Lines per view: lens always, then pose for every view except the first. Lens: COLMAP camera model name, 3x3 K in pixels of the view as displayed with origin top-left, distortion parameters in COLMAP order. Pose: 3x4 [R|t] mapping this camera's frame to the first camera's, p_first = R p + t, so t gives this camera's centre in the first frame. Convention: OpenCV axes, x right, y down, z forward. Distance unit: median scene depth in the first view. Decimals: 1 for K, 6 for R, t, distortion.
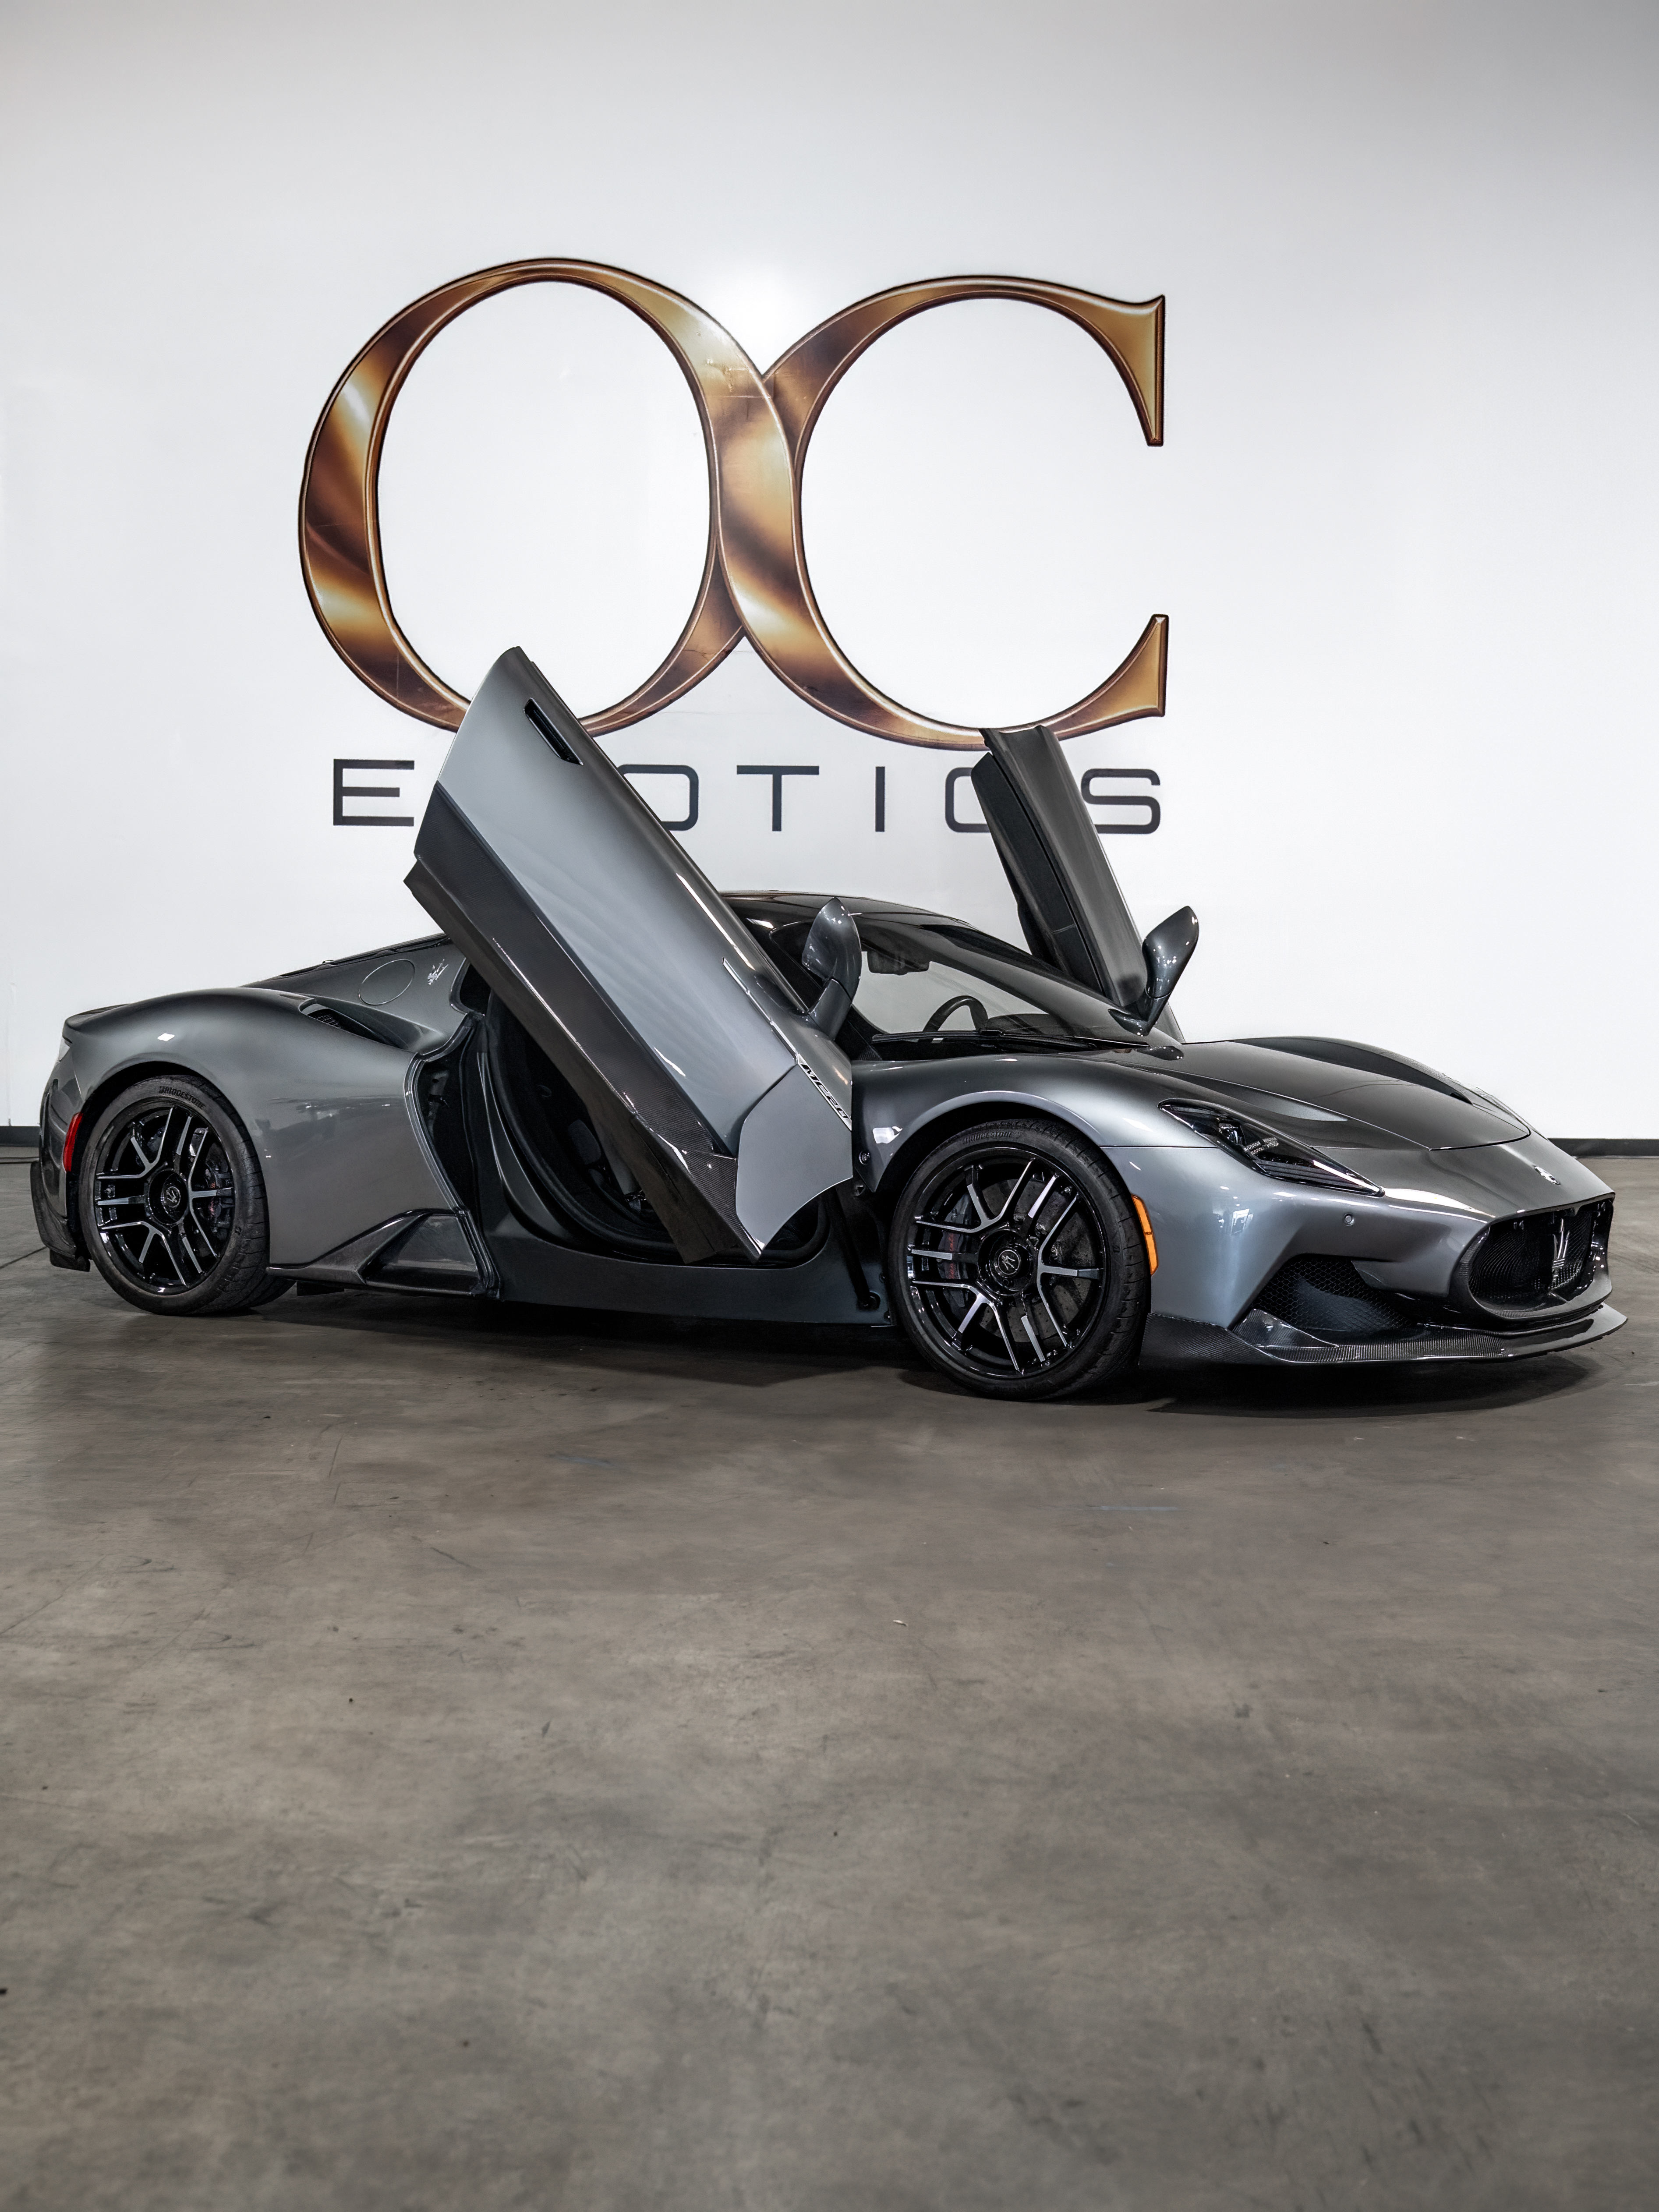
lens RADIAL K [[2342.8, 0, 888.9], [0, 2342.8, 1102.9], [0, 0, 1]] dist [-0.020423, 0.055843]
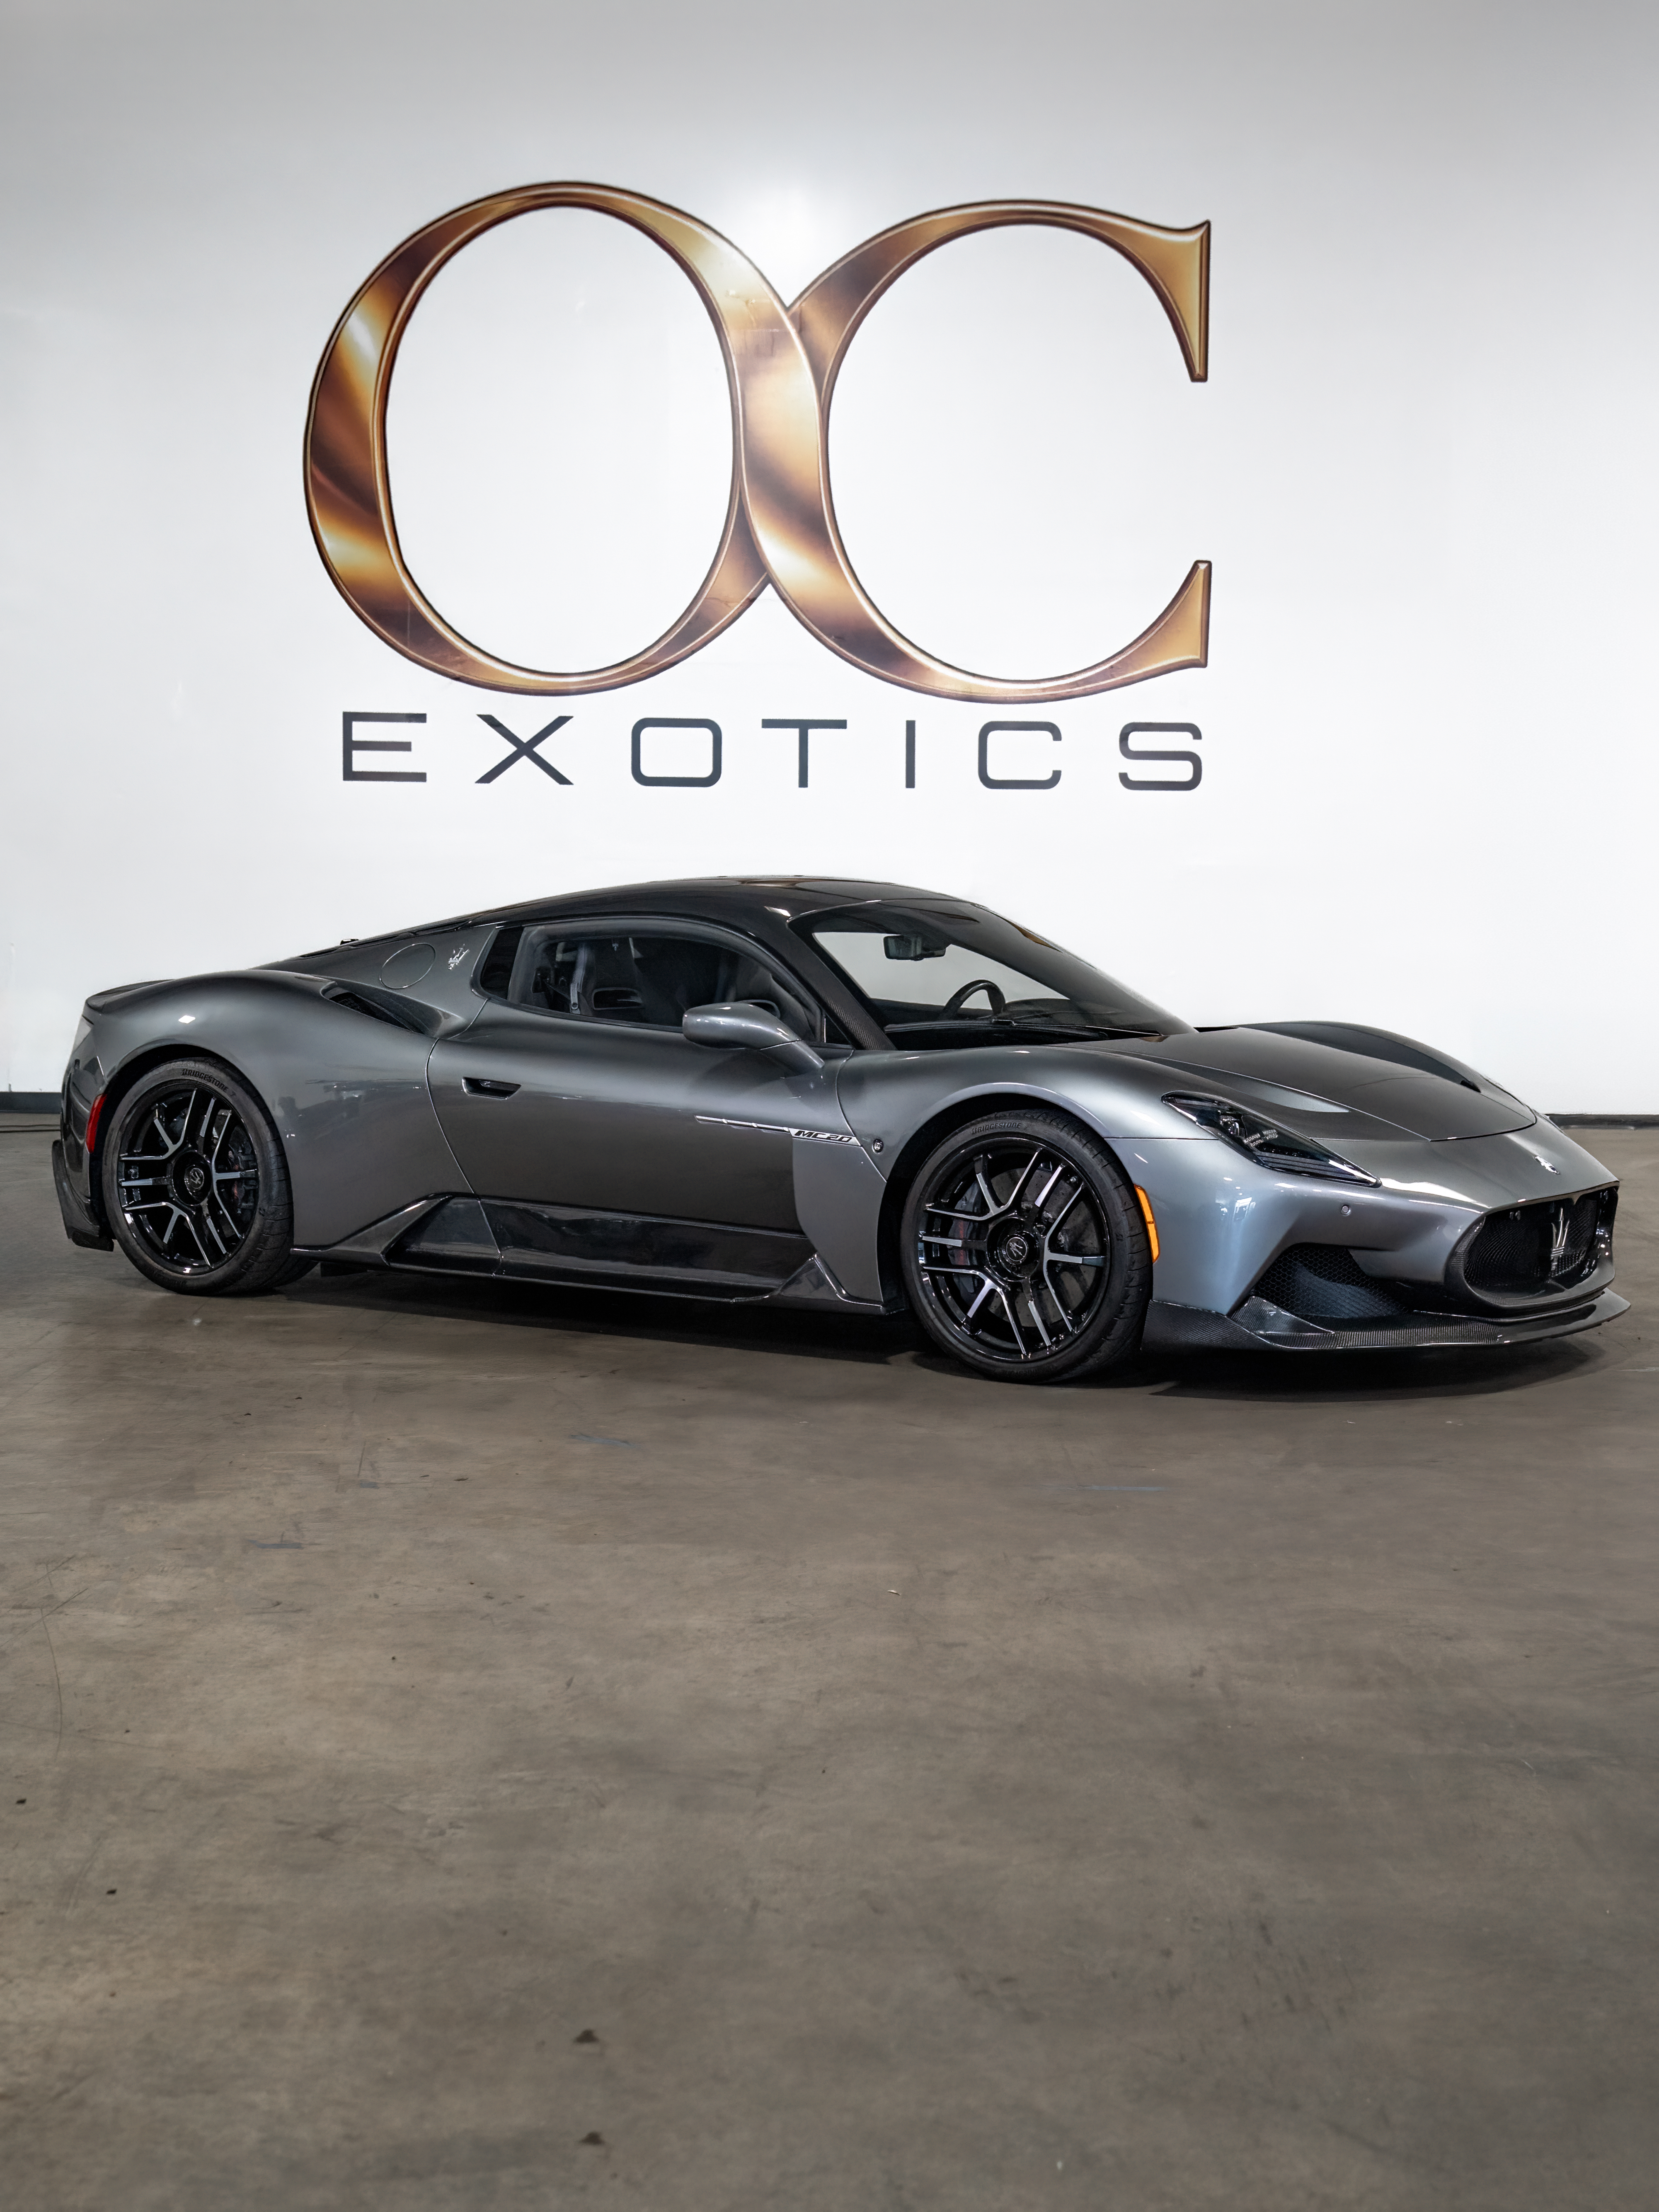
lens RADIAL K [[2847.9, 0, 941.9], [0, 2847.9, 1107.2], [0, 0, 1]] dist [0.023531, 0.036129]
pose [[0.999925, 0.002627, -0.011987, 0.047330], [-0.002152, 0.999217, 0.039515, -0.062061], [0.012081, -0.039487, 0.999147, -0.351462]]
